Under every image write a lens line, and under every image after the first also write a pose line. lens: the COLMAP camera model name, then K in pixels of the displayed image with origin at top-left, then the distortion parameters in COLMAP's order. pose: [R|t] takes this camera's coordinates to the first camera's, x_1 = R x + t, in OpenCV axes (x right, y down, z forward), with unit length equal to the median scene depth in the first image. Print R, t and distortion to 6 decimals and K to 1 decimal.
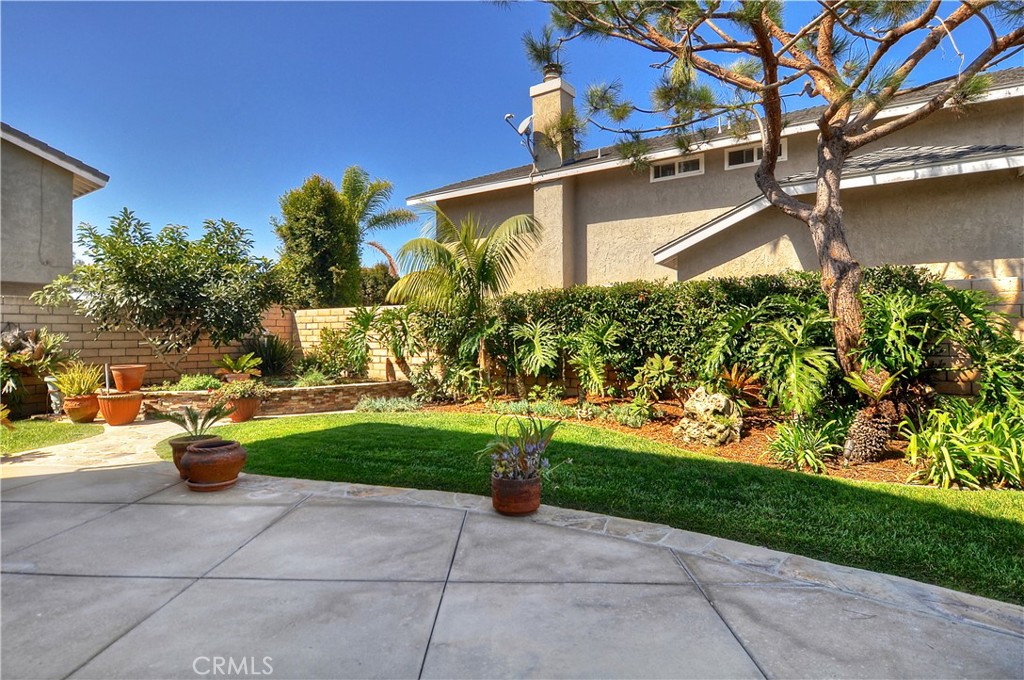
lens RADIAL K [[556.5, 0, 516.7], [0, 556.5, 340.9], [0, 0, 1]] dist [0.000733, -0.013310]
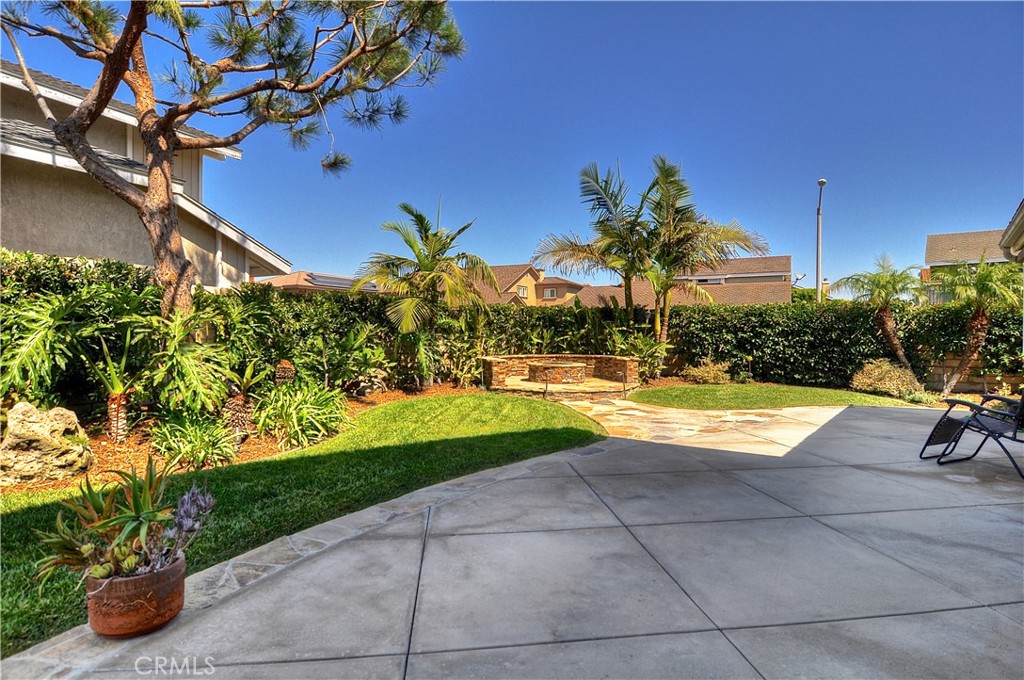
lens RADIAL K [[556.5, 0, 516.7], [0, 556.5, 340.9], [0, 0, 1]] dist [0.000733, -0.013310]
pose [[-0.129501, -0.008613, 0.991542, -0.703271], [0.004600, 0.999946, 0.009286, 0.000937], [-0.991569, 0.005764, -0.129454, 0.748010]]
